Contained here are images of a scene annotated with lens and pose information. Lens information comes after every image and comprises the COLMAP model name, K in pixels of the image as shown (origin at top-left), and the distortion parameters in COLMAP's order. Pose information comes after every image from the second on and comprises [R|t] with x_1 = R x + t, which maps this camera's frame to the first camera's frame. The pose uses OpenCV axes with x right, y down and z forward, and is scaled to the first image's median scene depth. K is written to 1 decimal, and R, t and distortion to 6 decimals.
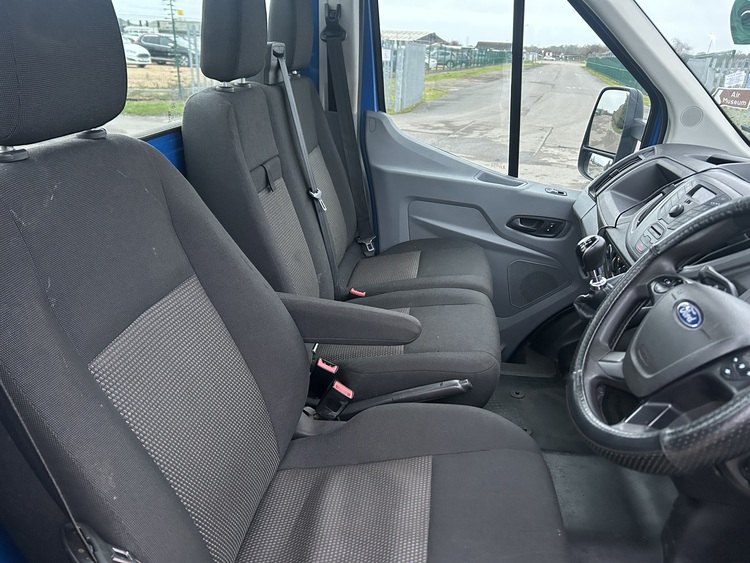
lens RADIAL K [[563.6, 0, 375.0], [0, 563.6, 281.5], [0, 0, 1]] dist [0.078707, -0.091877]
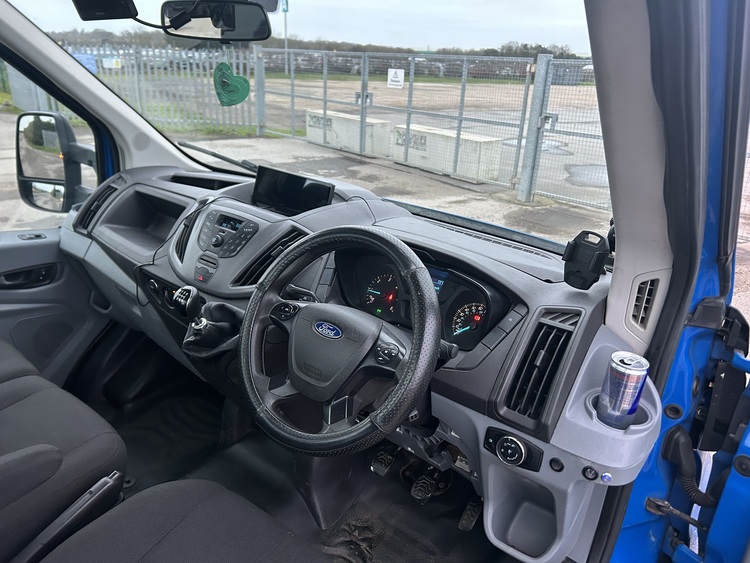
lens RADIAL K [[563.6, 0, 375.0], [0, 563.6, 281.5], [0, 0, 1]] dist [0.078707, -0.091877]
pose [[0.534578, -0.336165, 0.775383, -0.143999], [0.319830, 0.929718, 0.182574, -0.093880], [-0.782263, 0.150391, 0.604522, 0.026582]]
